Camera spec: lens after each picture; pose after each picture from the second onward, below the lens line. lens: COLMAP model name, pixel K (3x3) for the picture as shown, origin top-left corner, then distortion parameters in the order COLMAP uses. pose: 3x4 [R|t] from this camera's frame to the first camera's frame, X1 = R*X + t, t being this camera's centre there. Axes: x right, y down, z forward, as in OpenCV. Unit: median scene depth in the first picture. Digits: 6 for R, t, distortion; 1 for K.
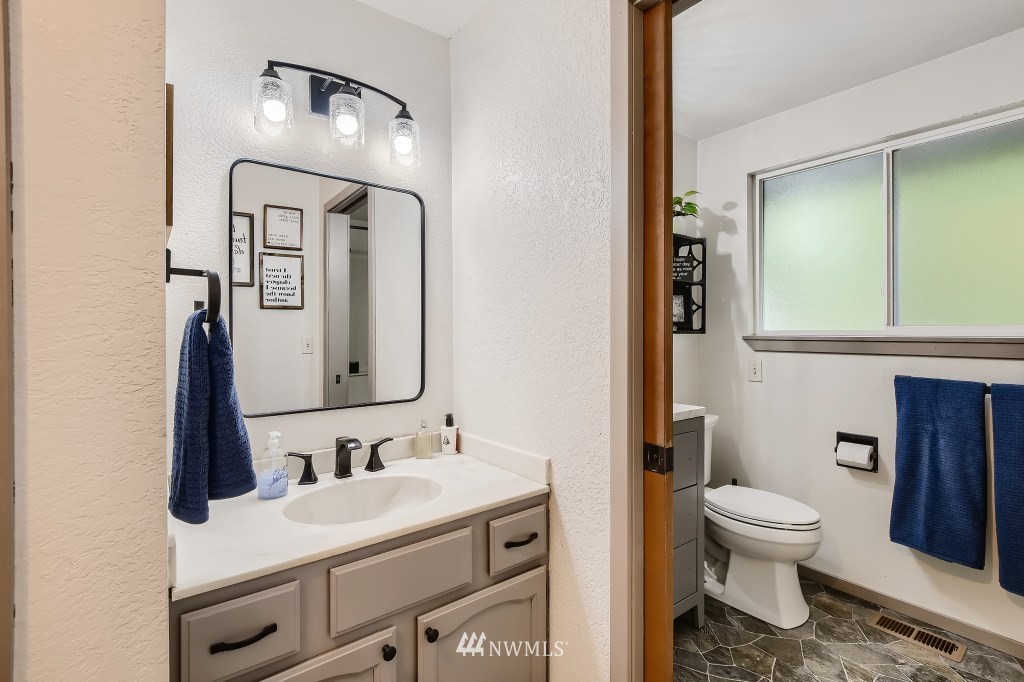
lens RADIAL K [[468.8, 0, 513.5], [0, 468.8, 329.9], [0, 0, 1]] dist [0.000243, 0.000009]
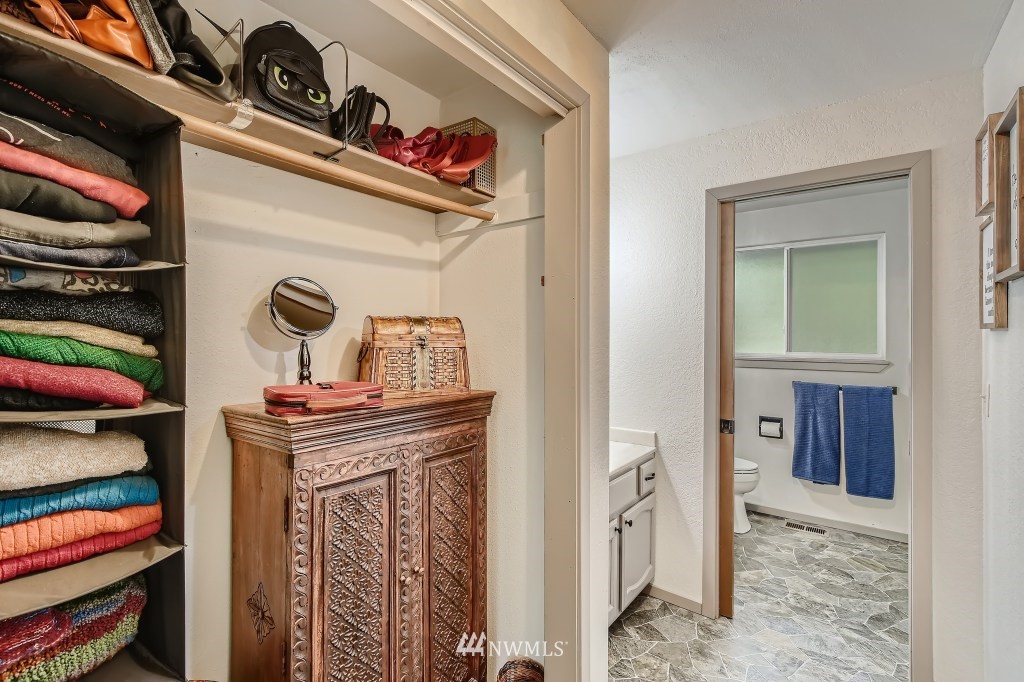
lens RADIAL K [[467.6, 0, 514.7], [0, 467.6, 333.4], [0, 0, 1]] dist [0.010985, -0.000181]
pose [[0.965461, 0.009349, 0.260380, -0.557757], [-0.007749, 0.999944, -0.007173, -0.052027], [-0.260432, 0.004907, 0.965480, -0.357173]]
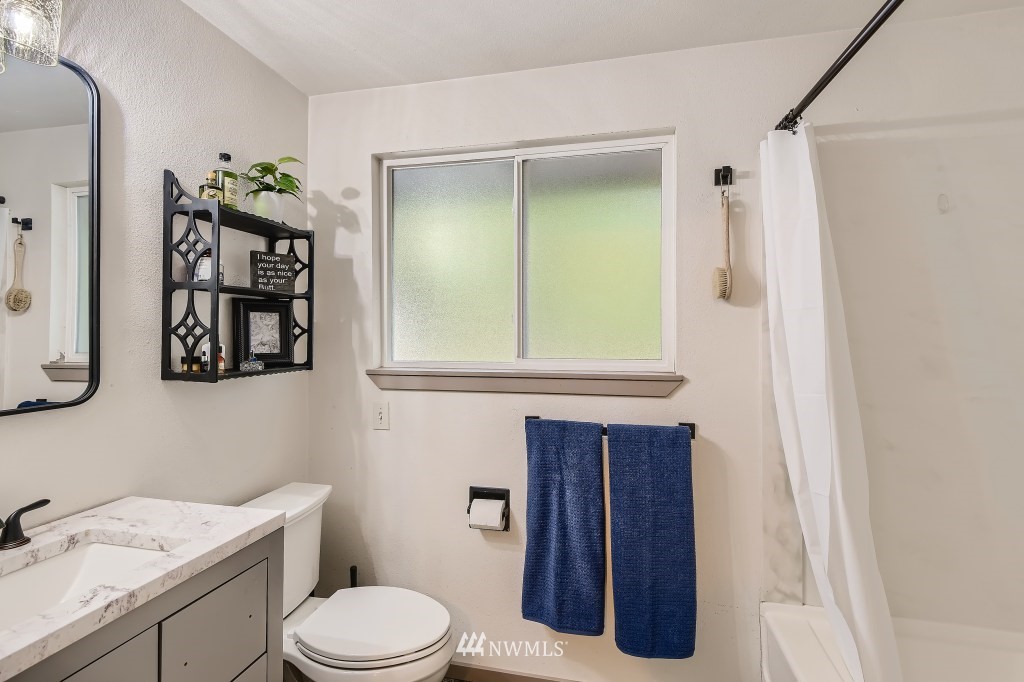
lens RADIAL K [[467.6, 0, 514.7], [0, 467.6, 333.4], [0, 0, 1]] dist [0.010985, -0.000181]
pose [[0.764180, 0.004453, 0.644988, 0.215353], [-0.001543, 0.999986, -0.005076, -0.047517], [-0.645001, 0.002884, 0.764176, 0.315925]]
